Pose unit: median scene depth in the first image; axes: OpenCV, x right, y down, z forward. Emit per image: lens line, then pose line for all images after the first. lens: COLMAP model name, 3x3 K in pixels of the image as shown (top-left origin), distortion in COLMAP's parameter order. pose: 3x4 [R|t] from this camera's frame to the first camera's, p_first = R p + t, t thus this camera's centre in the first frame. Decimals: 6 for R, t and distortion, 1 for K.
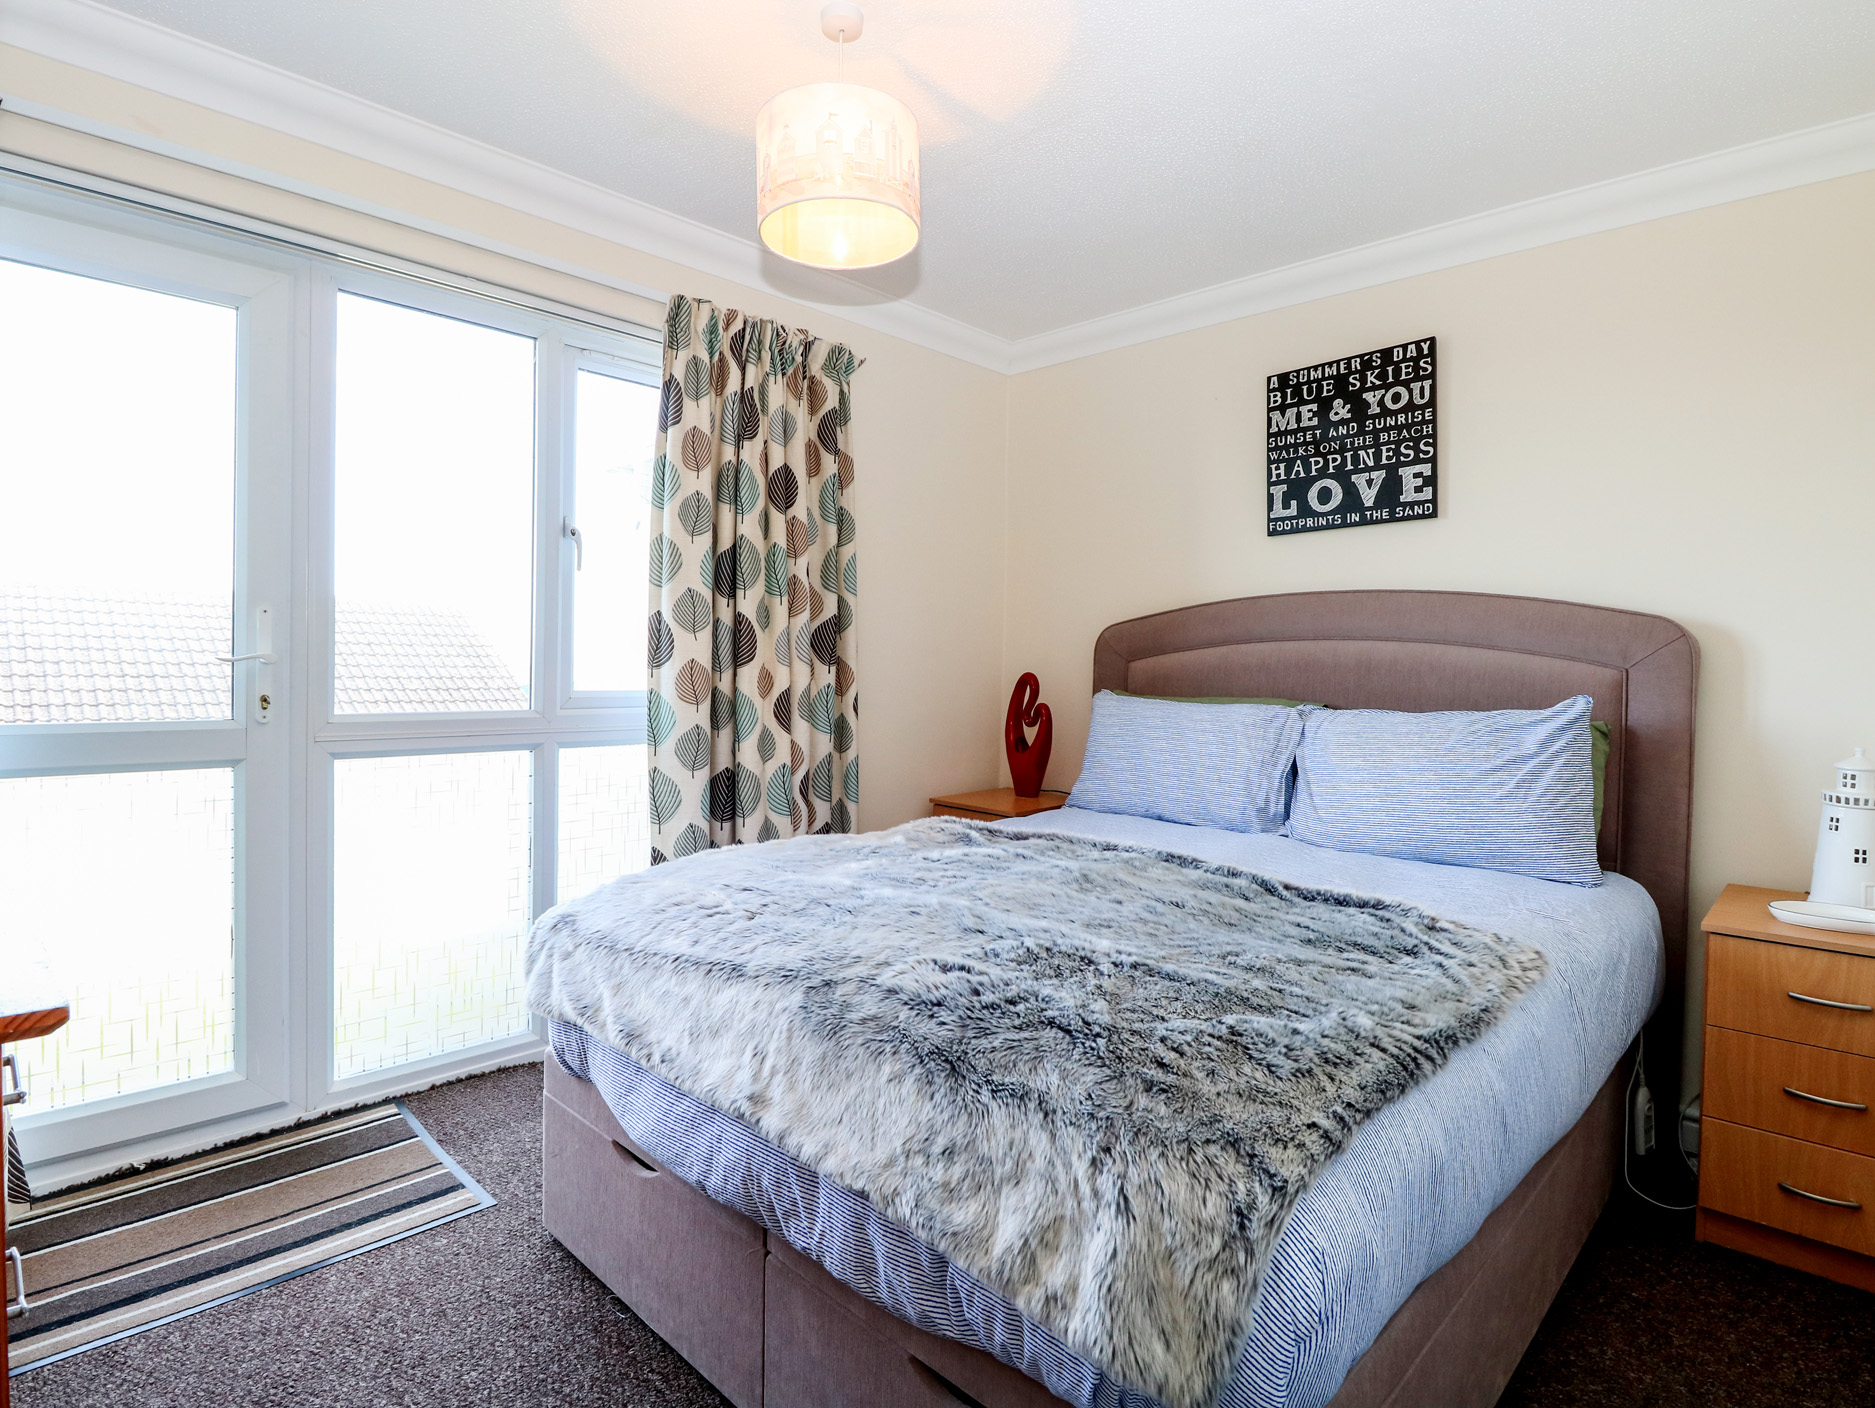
lens RADIAL K [[1012.2, 0, 930.8], [0, 1012.2, 680.1], [0, 0, 1]] dist [0.002346, -0.002599]
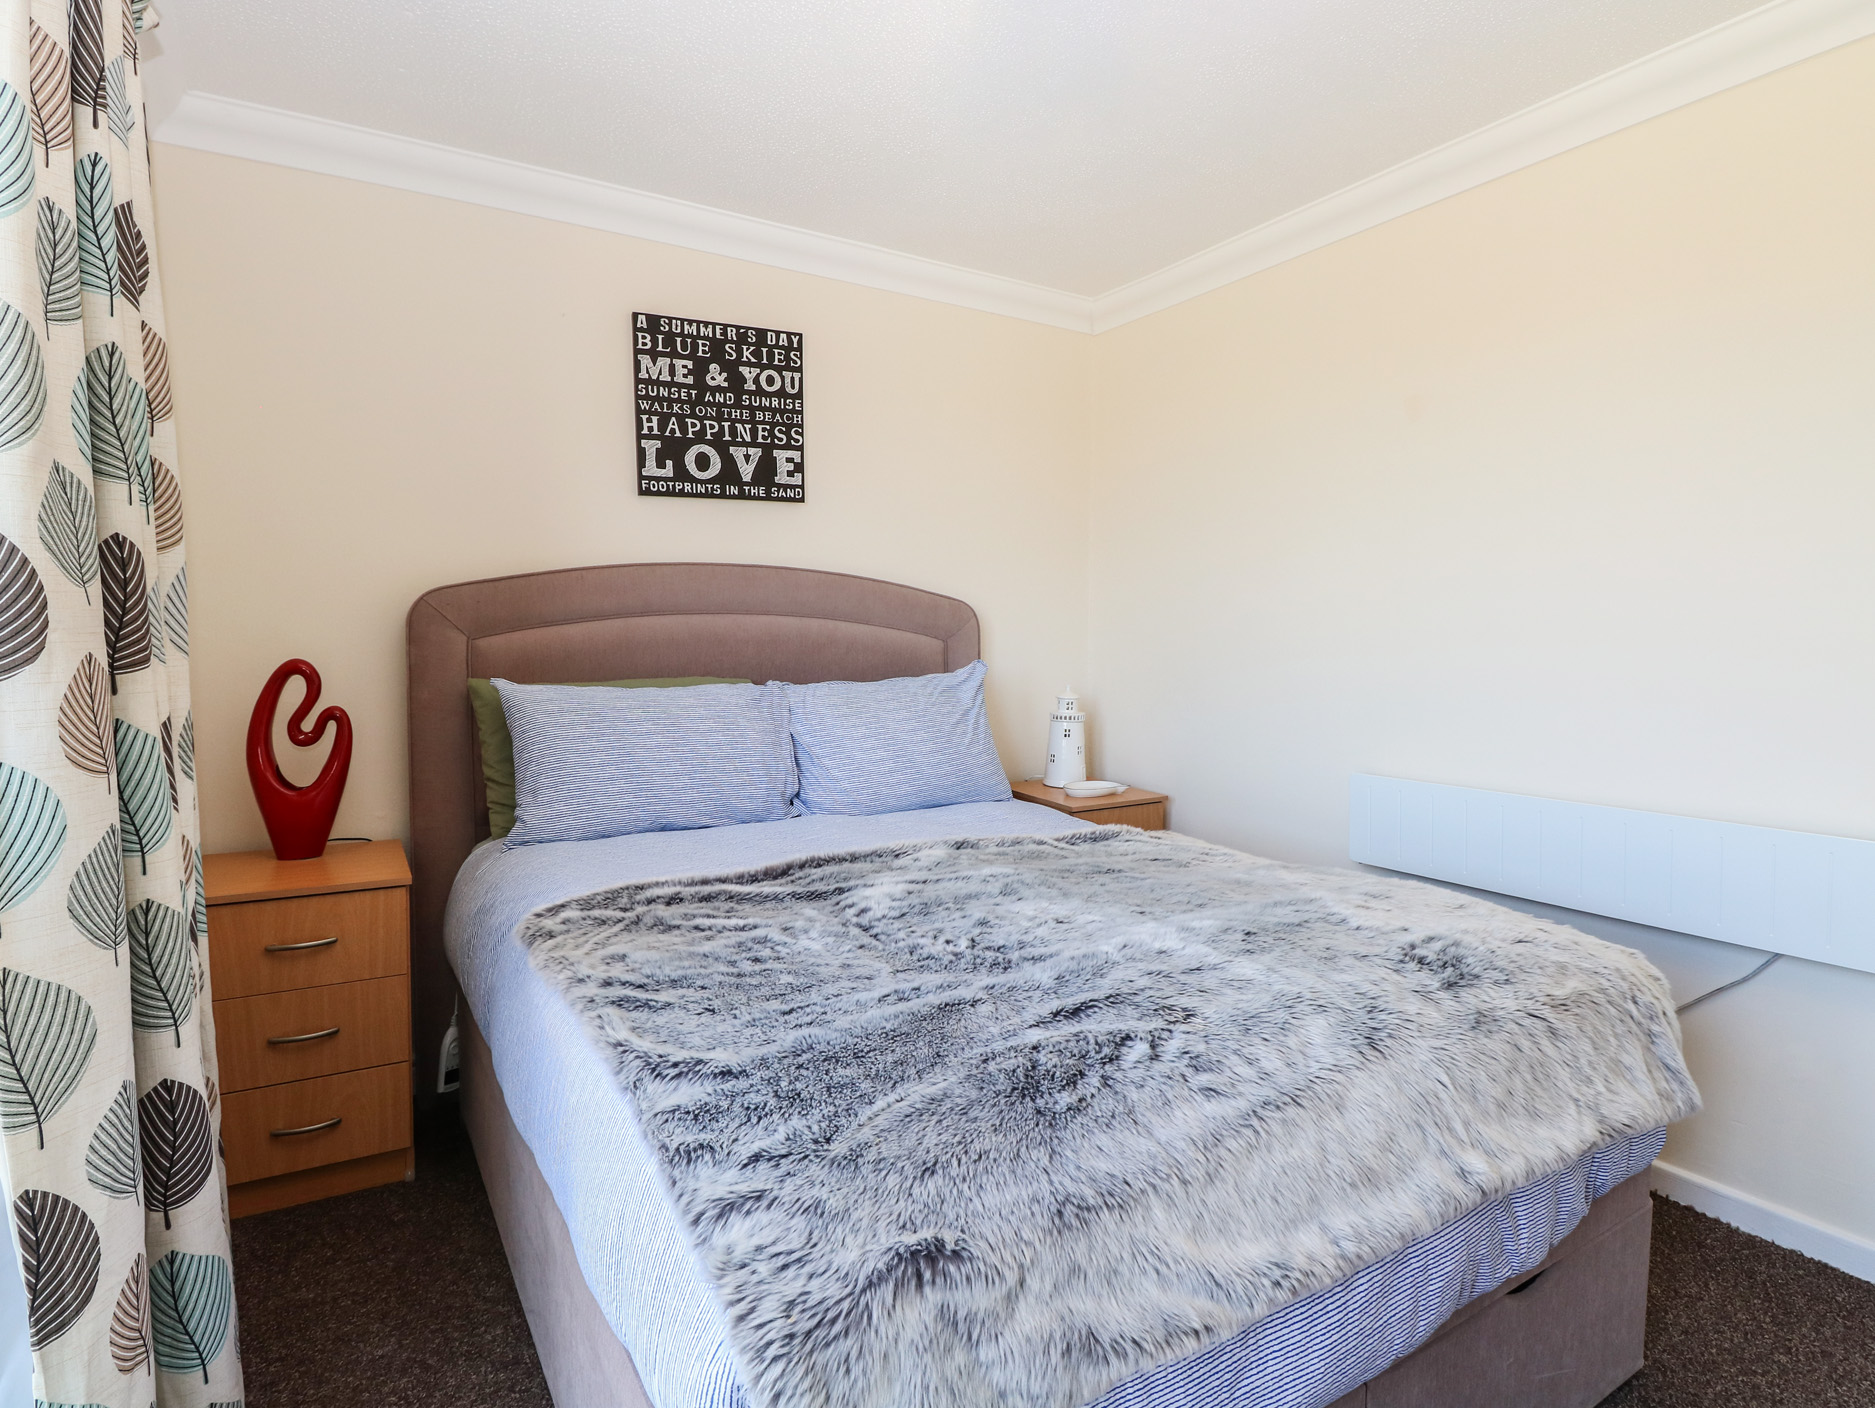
lens RADIAL K [[1012.2, 0, 930.8], [0, 1012.2, 680.1], [0, 0, 1]] dist [0.002346, -0.002599]
pose [[0.241613, -0.050350, 0.969066, -0.501135], [0.023068, 0.998669, 0.046137, -0.016466], [-0.970099, 0.011207, 0.242452, 0.573725]]
